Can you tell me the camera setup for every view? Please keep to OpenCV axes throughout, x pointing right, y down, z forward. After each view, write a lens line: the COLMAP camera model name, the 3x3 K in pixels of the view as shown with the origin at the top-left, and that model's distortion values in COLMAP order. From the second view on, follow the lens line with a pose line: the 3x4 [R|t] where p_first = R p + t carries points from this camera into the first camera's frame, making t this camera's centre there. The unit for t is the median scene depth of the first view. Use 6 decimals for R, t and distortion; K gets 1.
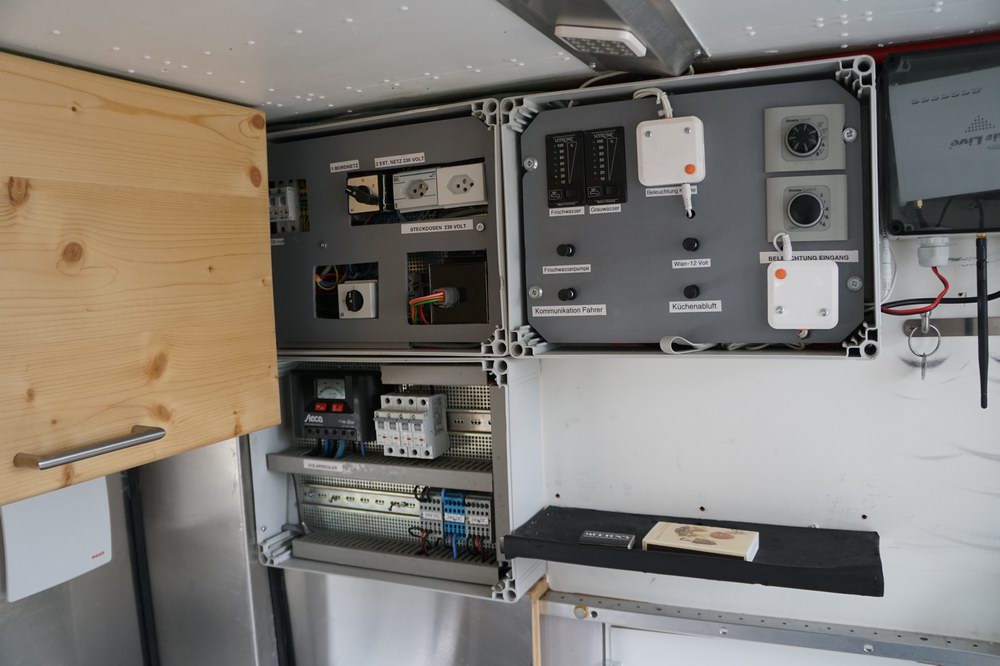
lens RADIAL K [[796.6, 0, 495.5], [0, 796.6, 330.1], [0, 0, 1]] dist [-0.189791, 0.149891]
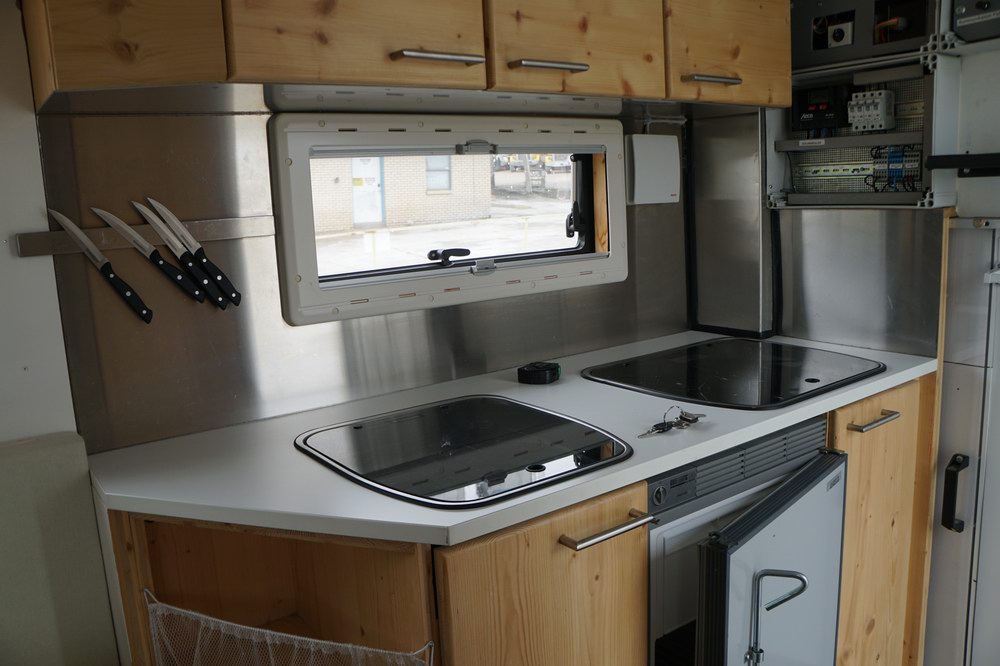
lens RADIAL K [[796.6, 0, 495.5], [0, 796.6, 330.1], [0, 0, 1]] dist [-0.189791, 0.149891]
pose [[0.862644, 0.083579, -0.498859, 0.045714], [-0.022208, 0.991561, 0.127724, 0.391601], [0.505324, -0.099102, 0.857220, -0.790351]]
